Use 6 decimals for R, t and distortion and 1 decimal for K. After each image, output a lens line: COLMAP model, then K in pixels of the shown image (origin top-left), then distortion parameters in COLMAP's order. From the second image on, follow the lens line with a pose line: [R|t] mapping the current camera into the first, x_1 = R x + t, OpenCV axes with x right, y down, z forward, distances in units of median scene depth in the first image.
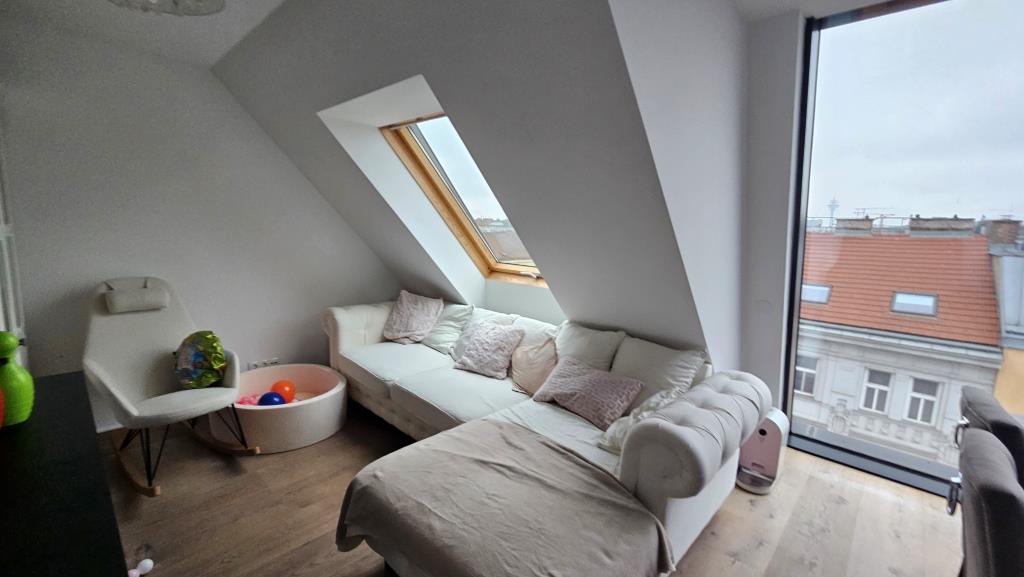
lens RADIAL K [[420.1, 0, 516.1], [0, 420.1, 287.3], [0, 0, 1]] dist [0.001431, 0.000840]
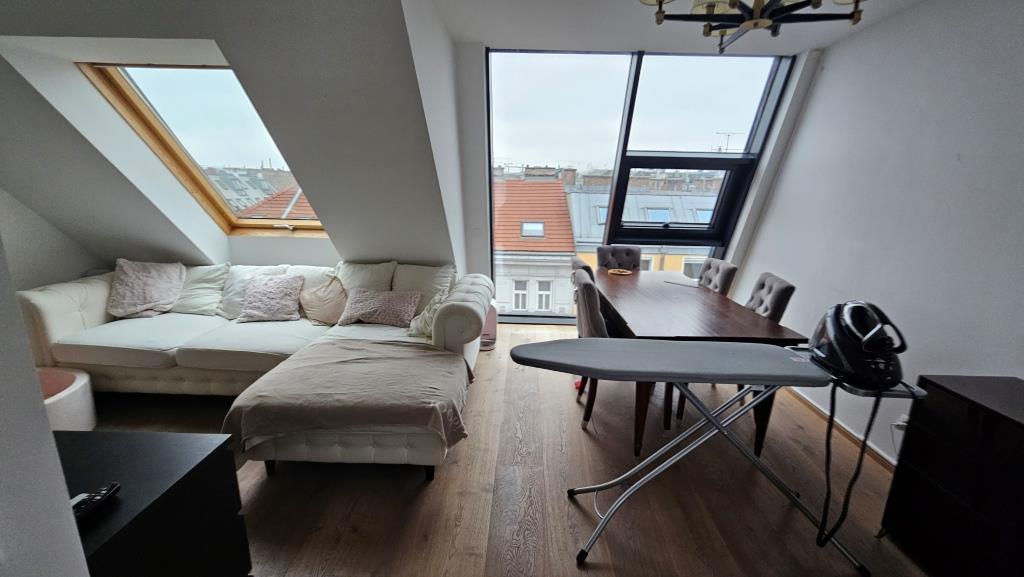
lens RADIAL K [[420.1, 0, 516.1], [0, 420.1, 287.3], [0, 0, 1]] dist [0.001431, 0.000840]
pose [[0.743599, -0.181536, 0.643511, -0.288755], [0.104293, 0.982148, 0.156552, 0.016751], [-0.660442, -0.049298, 0.749257, -0.214461]]
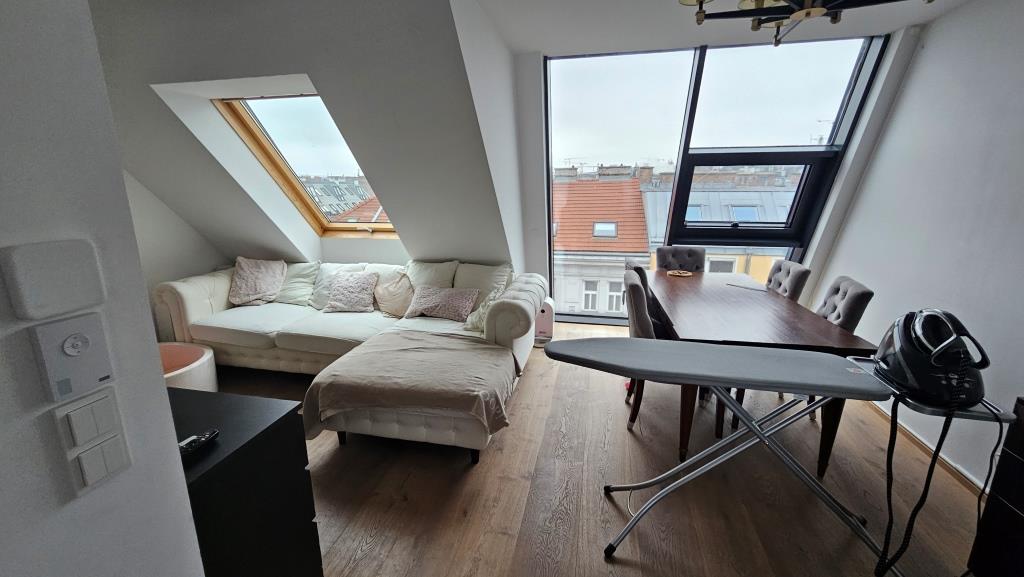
lens RADIAL K [[415.2, 0, 506.2], [0, 415.2, 284.1], [0, 0, 1]] dist [0.002666, 0.000211]
pose [[0.858542, -0.161976, 0.486486, -0.265896], [0.112996, 0.985235, 0.128621, 0.019410], [-0.500137, -0.055455, 0.864169, -0.271193]]
